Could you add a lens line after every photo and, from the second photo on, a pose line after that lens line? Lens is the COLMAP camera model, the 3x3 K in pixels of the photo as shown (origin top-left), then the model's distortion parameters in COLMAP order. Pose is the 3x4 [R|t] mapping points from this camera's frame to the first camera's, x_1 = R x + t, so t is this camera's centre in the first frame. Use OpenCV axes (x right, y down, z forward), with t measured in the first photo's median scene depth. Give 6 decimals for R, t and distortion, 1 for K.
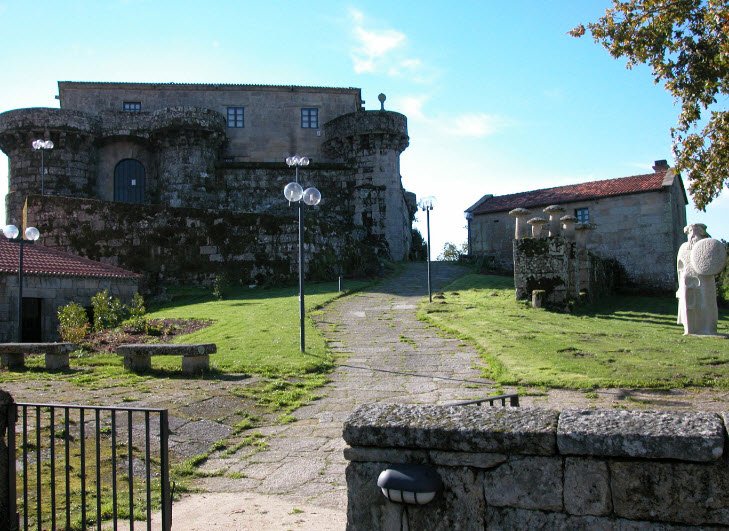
lens RADIAL K [[443.1, 0, 363.7], [0, 443.1, 266.6], [0, 0, 1]] dist [0.004646, 0.002321]
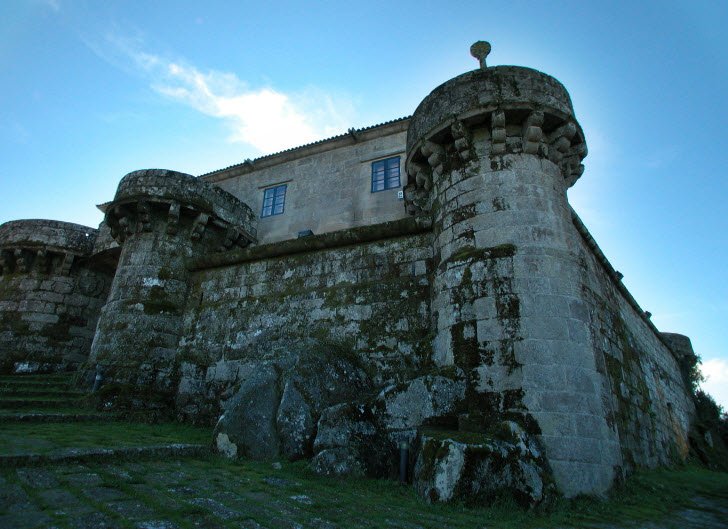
lens RADIAL K [[442.5, 0, 365.0], [0, 442.5, 261.5], [0, 0, 1]] dist [0.004646, 0.002321]
pose [[0.866790, -0.160711, -0.472066, 0.108054], [-0.026256, 0.930624, -0.365034, -0.041940], [0.497981, 0.328803, 0.802436, 0.670175]]
